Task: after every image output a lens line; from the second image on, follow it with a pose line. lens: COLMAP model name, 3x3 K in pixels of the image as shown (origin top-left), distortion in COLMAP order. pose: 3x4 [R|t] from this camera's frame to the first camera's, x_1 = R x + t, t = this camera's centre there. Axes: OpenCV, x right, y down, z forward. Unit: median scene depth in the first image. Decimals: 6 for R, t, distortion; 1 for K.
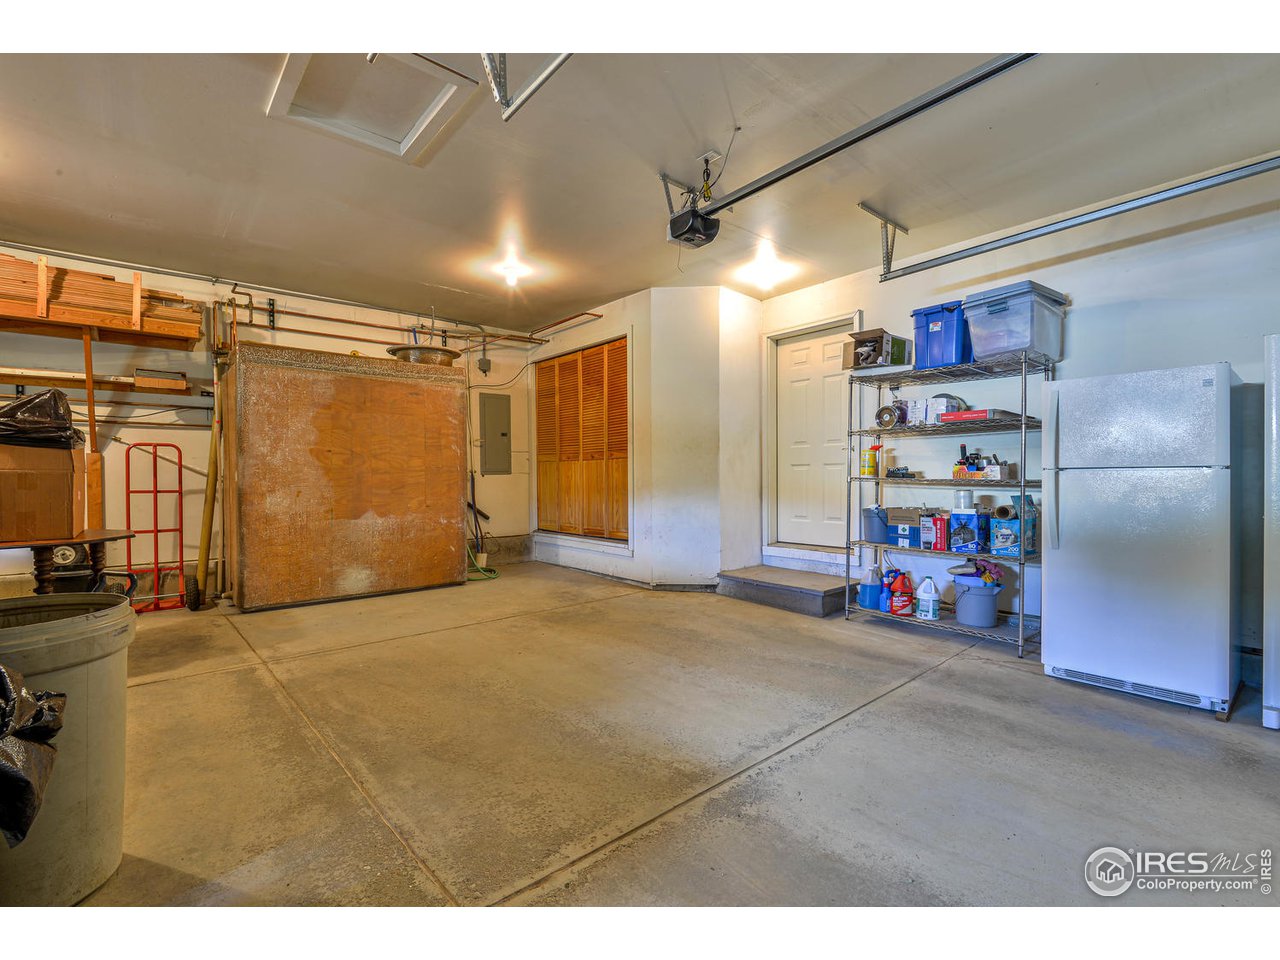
lens RADIAL K [[579.5, 0, 636.1], [0, 579.5, 482.0], [0, 0, 1]] dist [-0.001200, -0.001116]
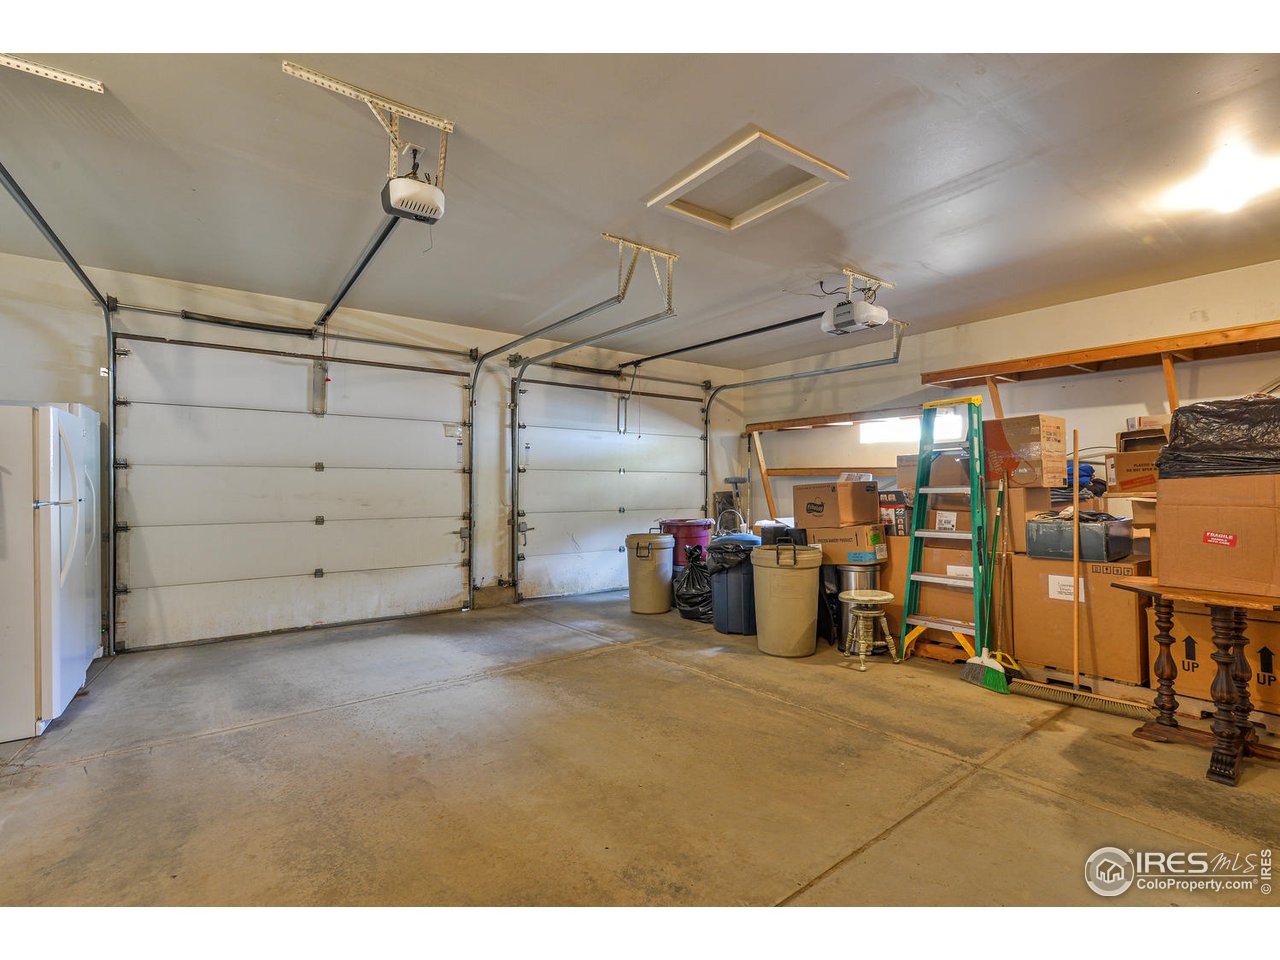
lens RADIAL K [[579.5, 0, 636.1], [0, 579.5, 482.0], [0, 0, 1]] dist [-0.001200, -0.001116]
pose [[-0.996190, 0.002703, 0.087165, -0.306571], [0.003544, 0.999949, 0.009495, -0.066358], [-0.087134, 0.009768, -0.996149, 1.989150]]
